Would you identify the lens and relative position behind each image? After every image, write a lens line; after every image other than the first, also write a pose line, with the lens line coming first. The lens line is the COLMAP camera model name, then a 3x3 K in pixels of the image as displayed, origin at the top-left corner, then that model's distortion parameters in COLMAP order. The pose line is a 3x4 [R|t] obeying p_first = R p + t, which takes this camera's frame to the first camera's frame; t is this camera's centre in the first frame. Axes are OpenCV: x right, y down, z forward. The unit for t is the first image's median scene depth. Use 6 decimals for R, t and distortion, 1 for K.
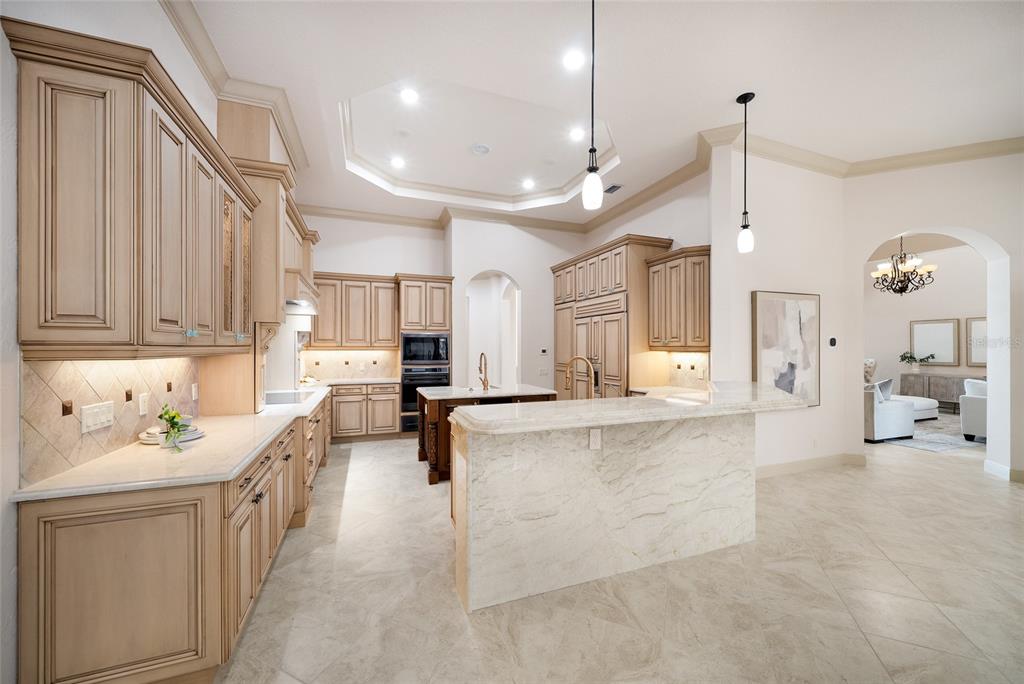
lens RADIAL K [[376.1, 0, 510.2], [0, 376.1, 347.8], [0, 0, 1]] dist [-0.003857, 0.000149]
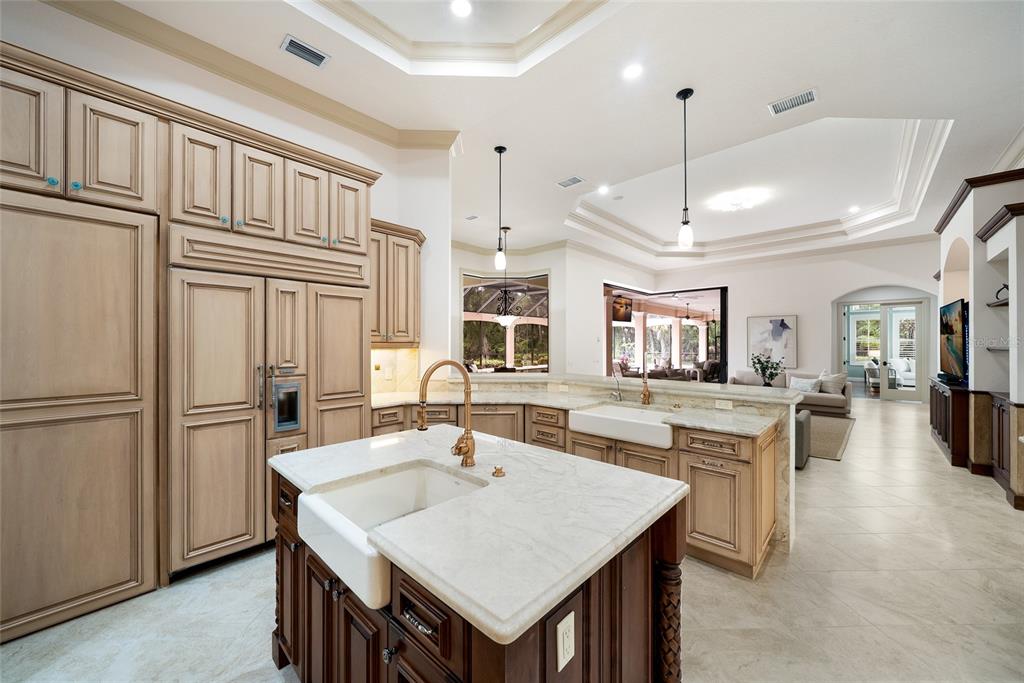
lens RADIAL K [[376.1, 0, 508.7], [0, 376.1, 342.9], [0, 0, 1]] dist [-0.003857, 0.000149]
pose [[-0.433764, 0.003272, 0.901020, -0.345701], [0.001357, 0.999995, -0.002978, -0.000314], [-0.901025, -0.000069, -0.433767, 0.976853]]
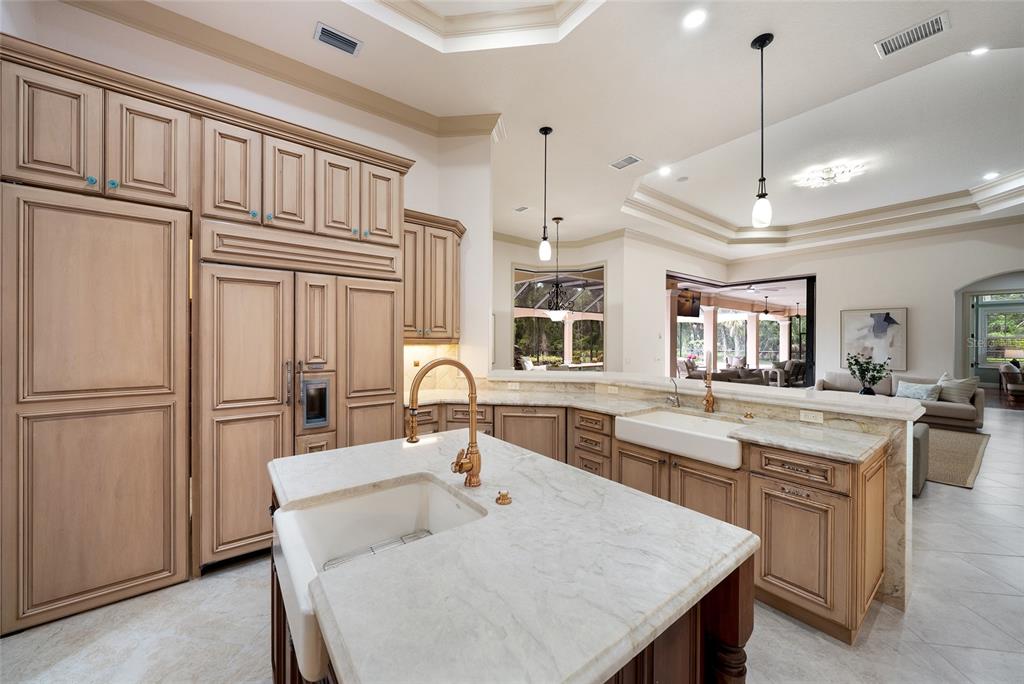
lens RADIAL K [[376.1, 0, 510.0], [0, 376.1, 341.0], [0, 0, 1]] dist [-0.003857, 0.000149]
pose [[-0.289966, -0.002902, 0.957033, -0.308549], [-0.003625, 0.999992, 0.001934, -0.000137], [-0.957030, -0.002909, -0.289974, 0.925787]]
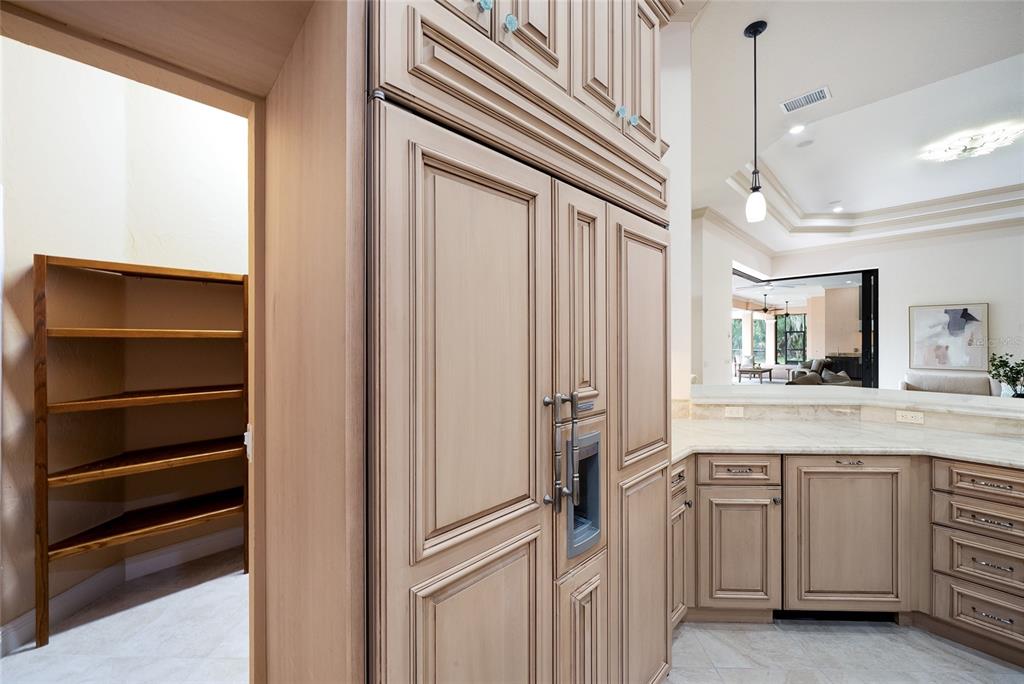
lens RADIAL K [[376.1, 0, 505.9], [0, 376.1, 338.7], [0, 0, 1]] dist [-0.003857, 0.000149]
pose [[-0.381073, 0.003846, 0.924537, 0.057074], [0.001343, 0.999993, -0.003606, -0.001466], [-0.924544, -0.000132, -0.381076, 1.145551]]
